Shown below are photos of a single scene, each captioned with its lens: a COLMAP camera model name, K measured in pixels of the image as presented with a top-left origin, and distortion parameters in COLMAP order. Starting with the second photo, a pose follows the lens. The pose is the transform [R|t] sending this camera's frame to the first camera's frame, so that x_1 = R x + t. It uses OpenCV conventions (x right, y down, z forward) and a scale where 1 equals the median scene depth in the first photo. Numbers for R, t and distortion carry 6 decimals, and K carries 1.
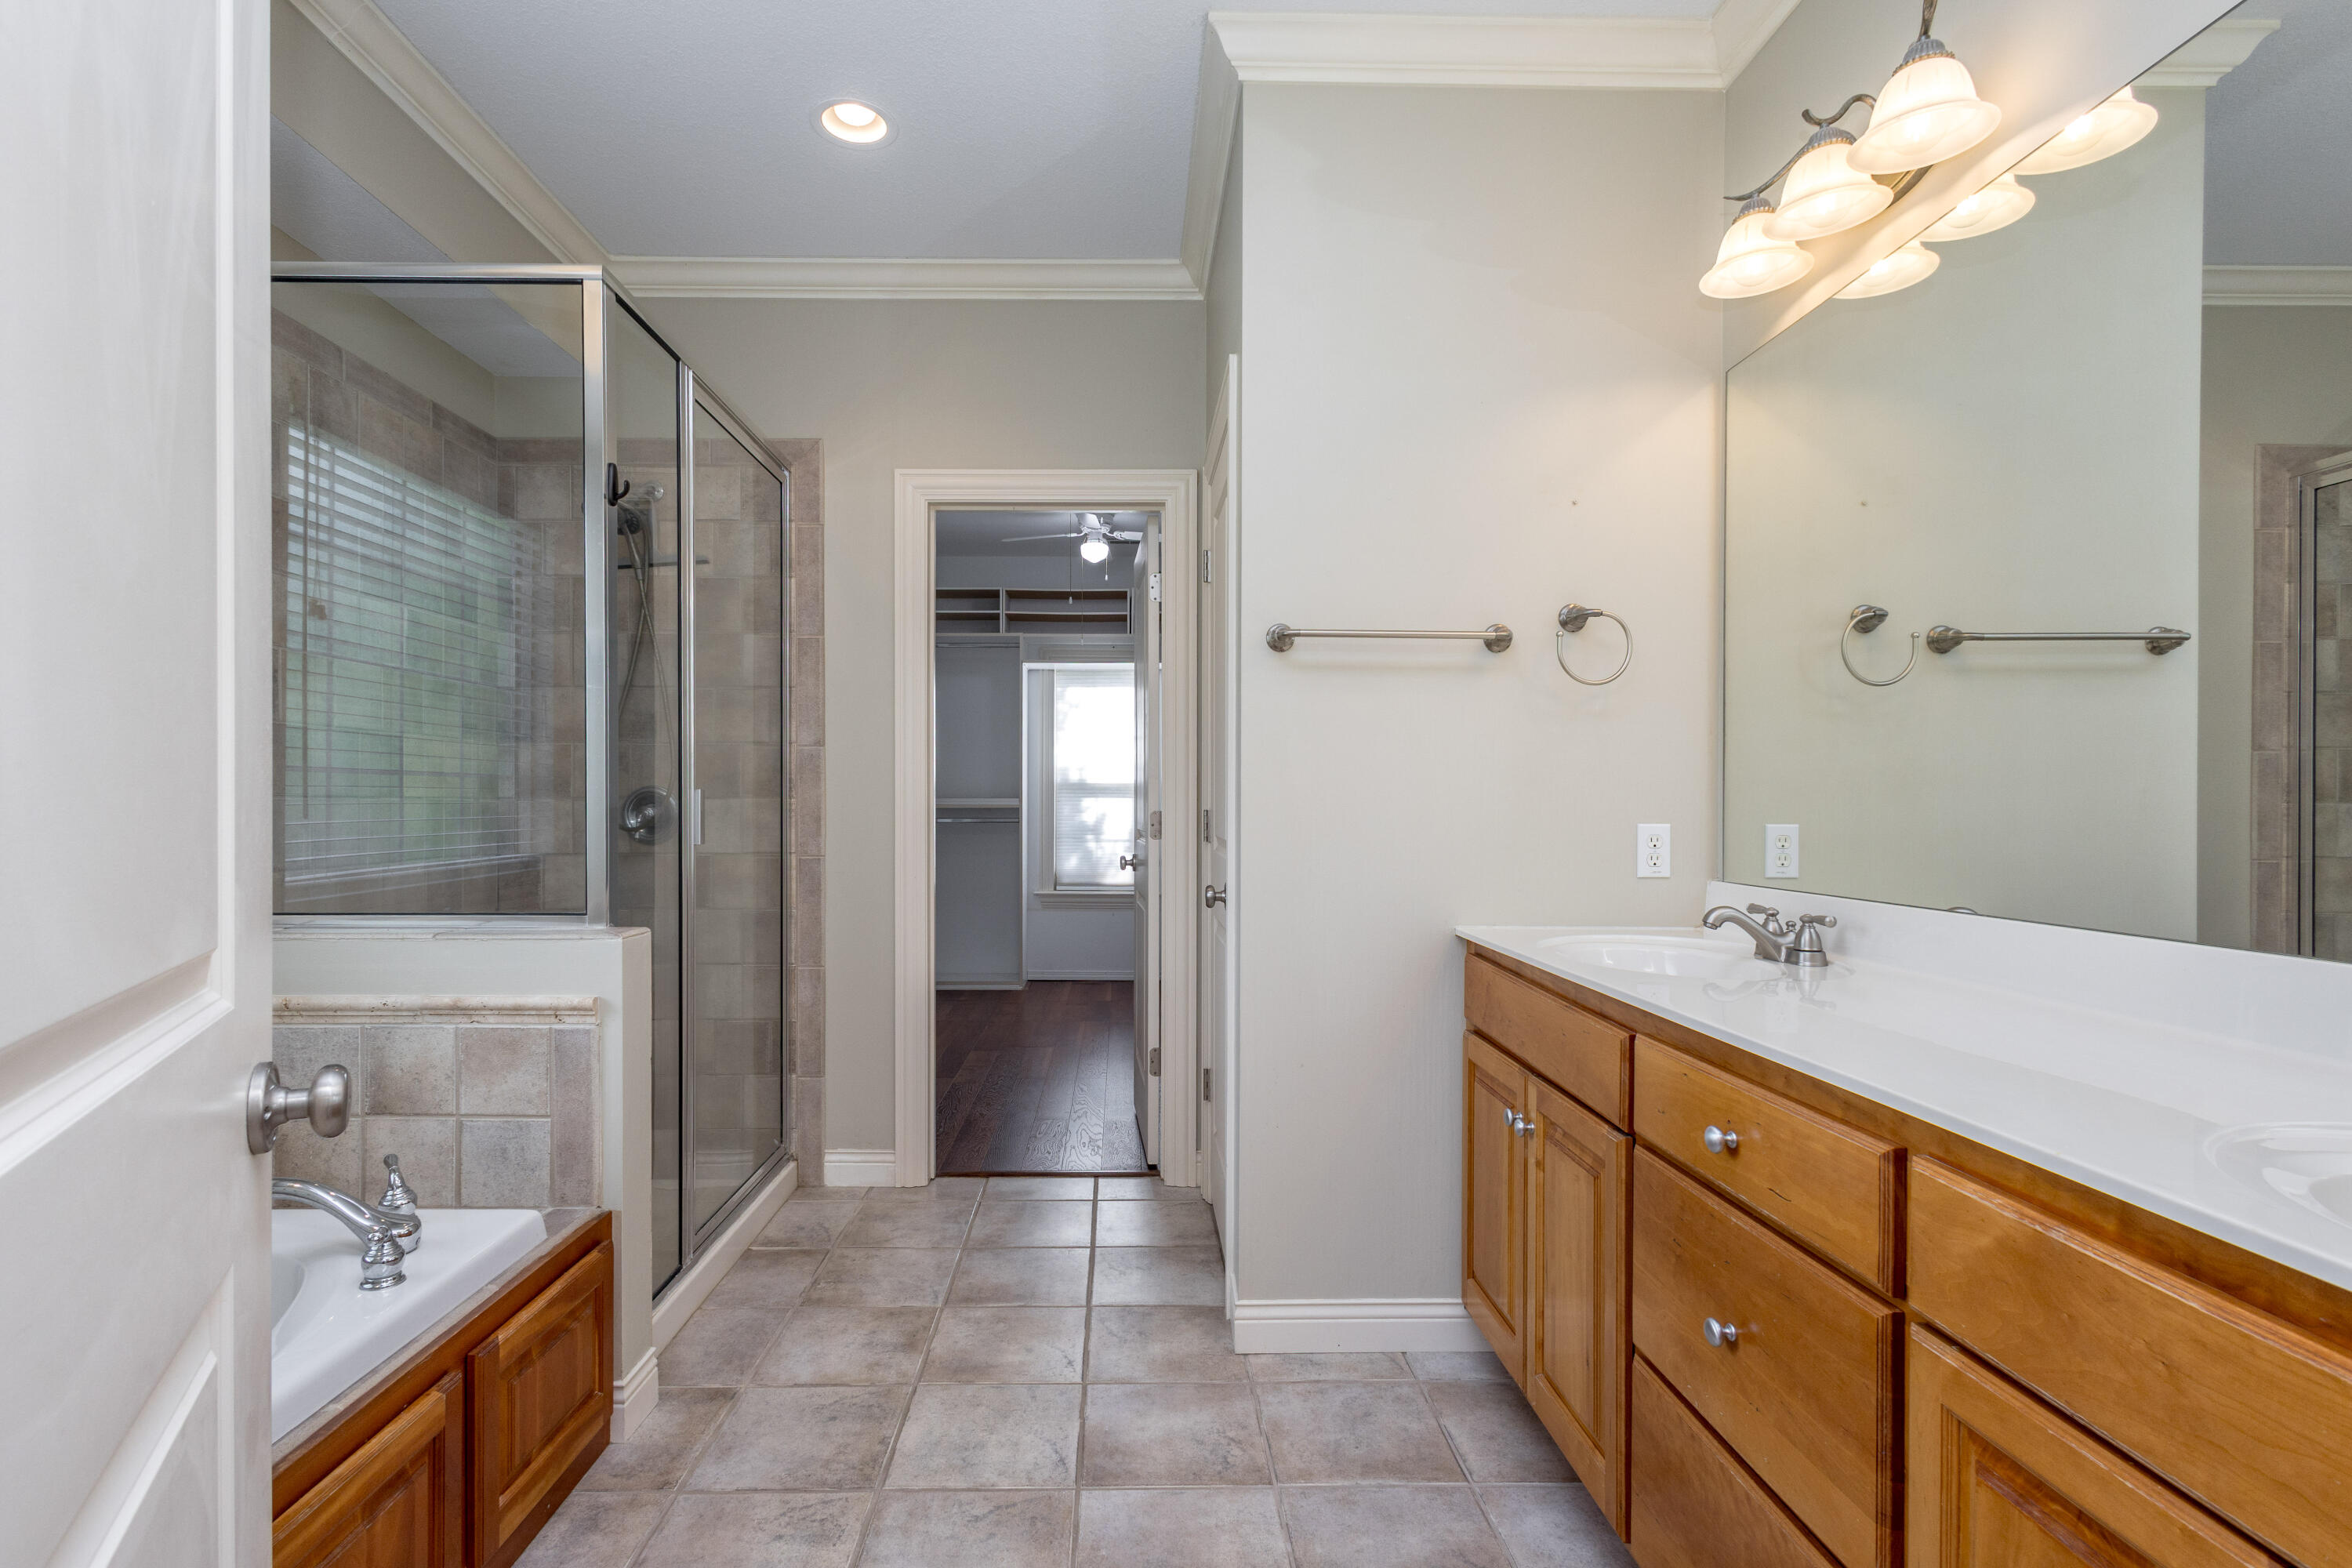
lens RADIAL K [[1091.0, 0, 1176.0], [0, 1091.0, 784.0], [0, 0, 1]] dist [0.003272, -0.000772]
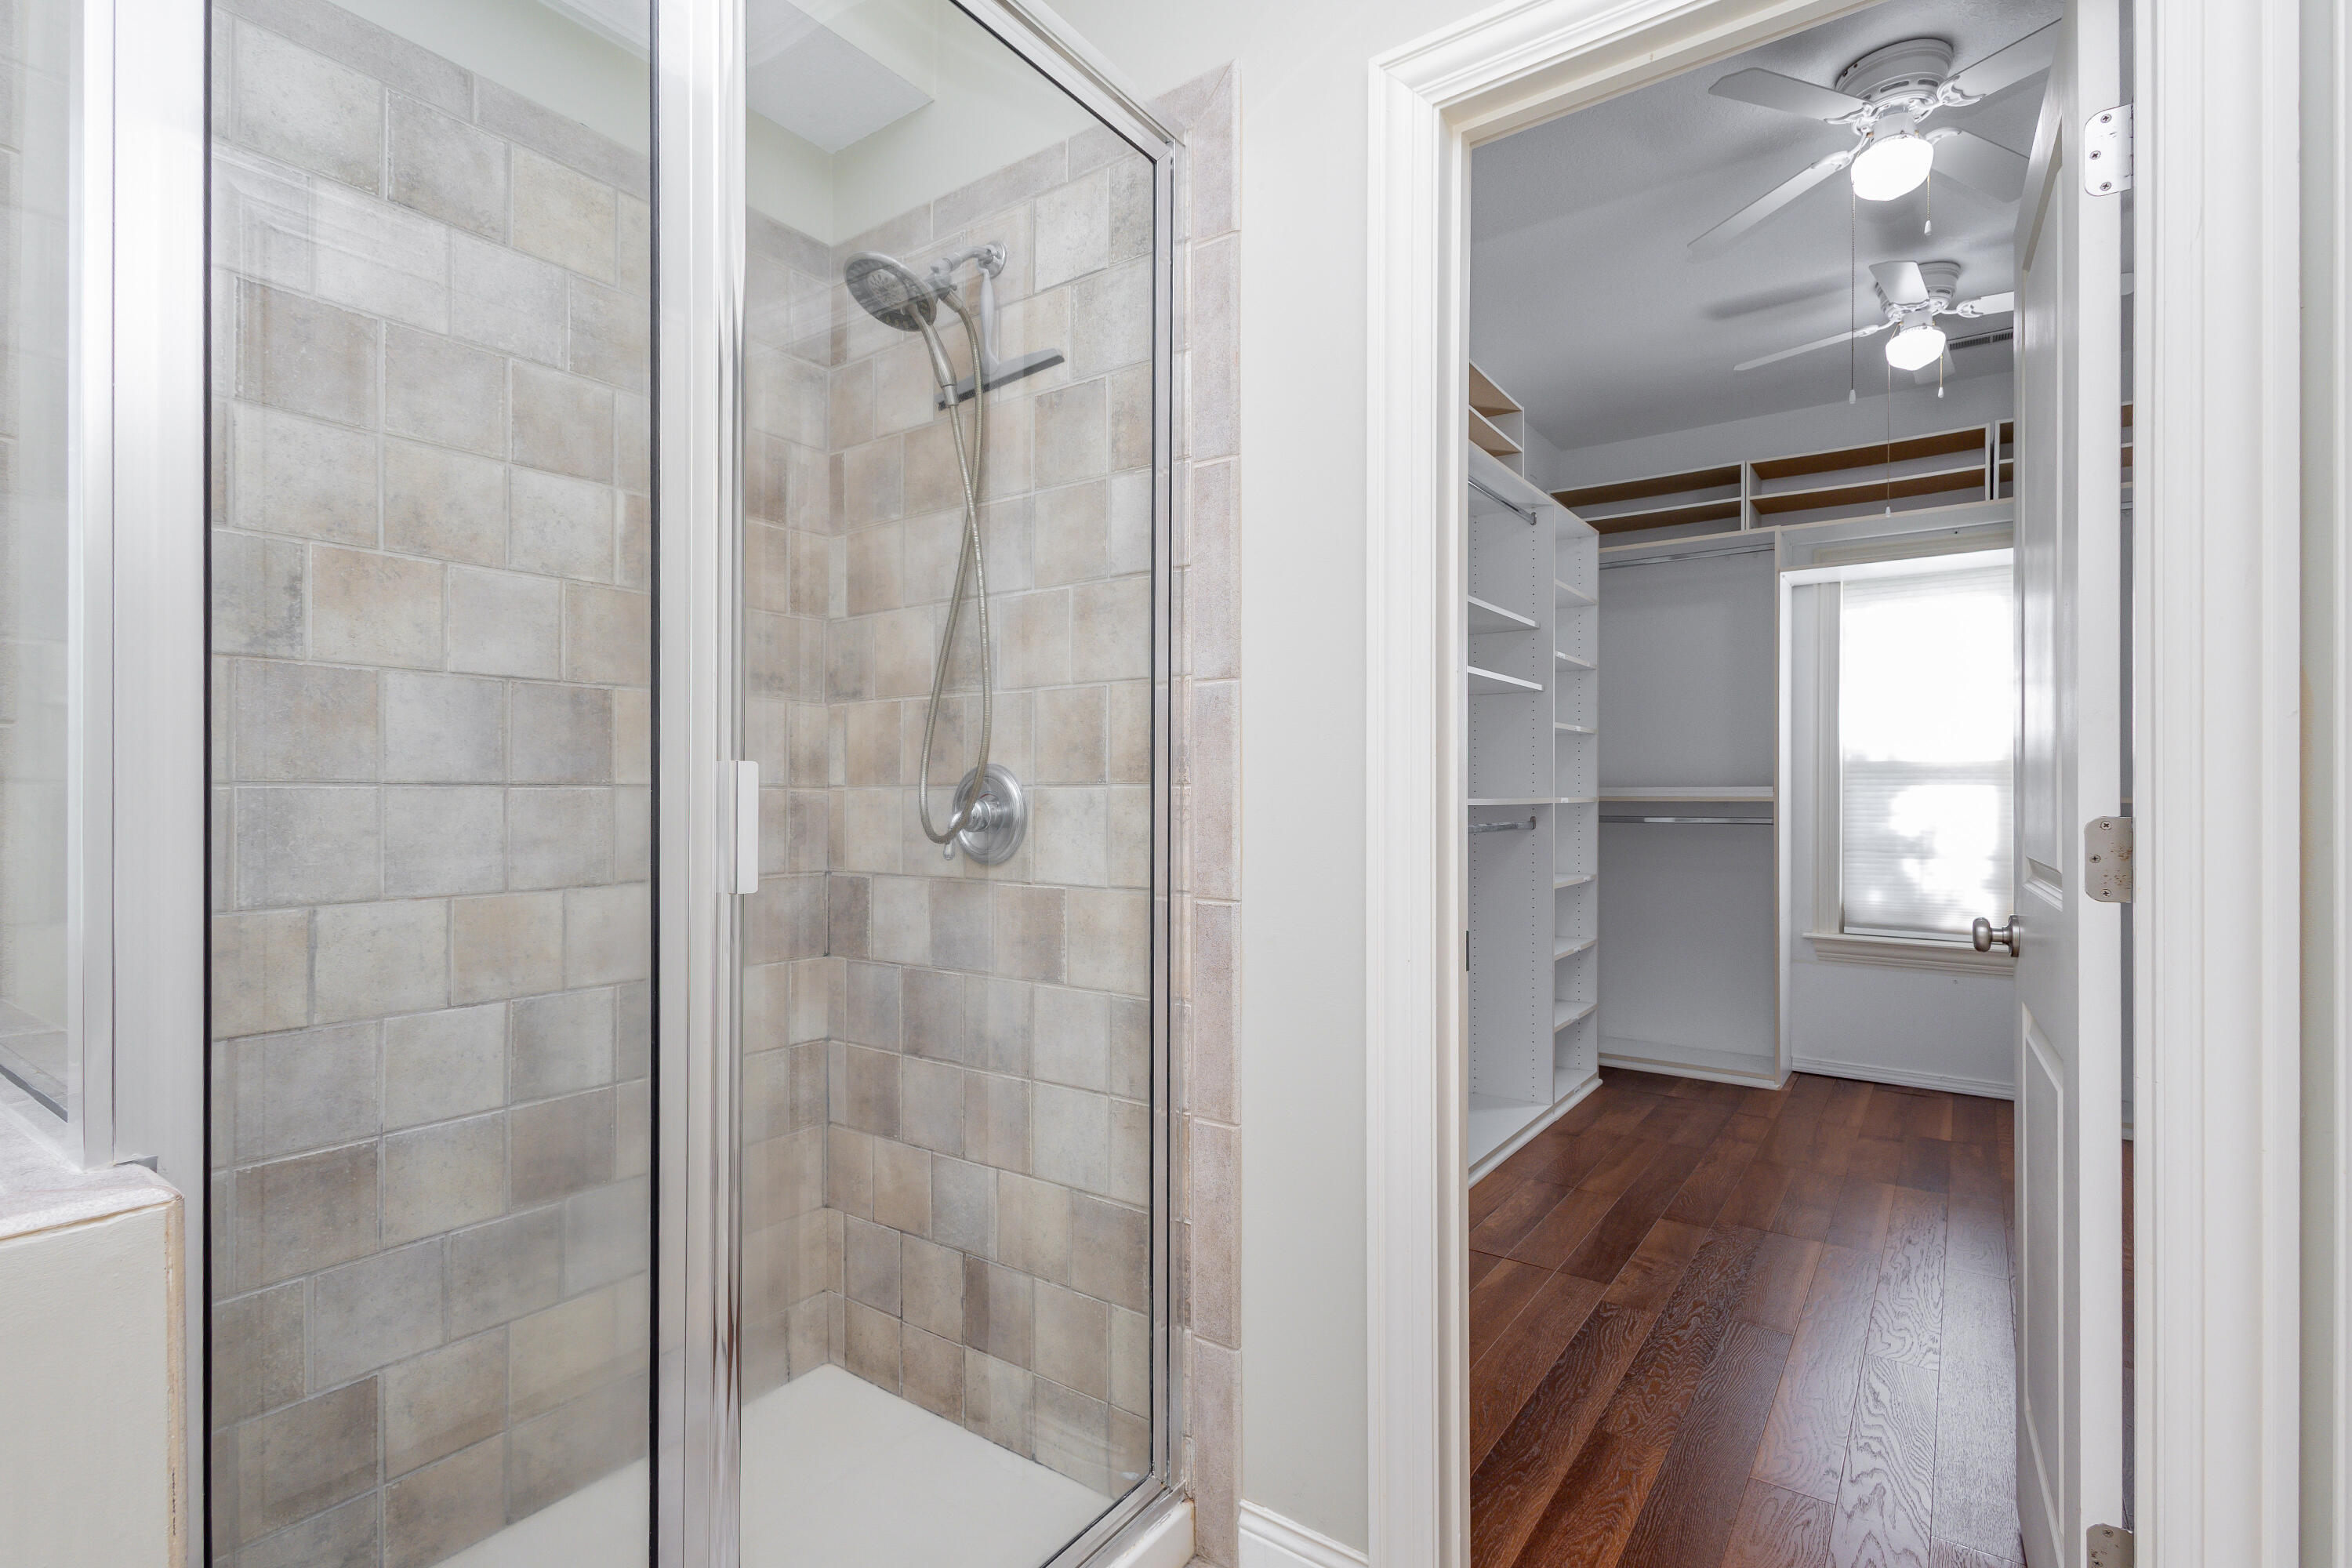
lens RADIAL K [[1091.0, 0, 1176.0], [0, 1091.0, 784.0], [0, 0, 1]] dist [0.003272, -0.000772]
pose [[0.780133, 0.000209, -0.625614, -0.036378], [0.006463, 0.999944, 0.008394, 0.008406], [0.625581, -0.010591, 0.780087, 0.595910]]
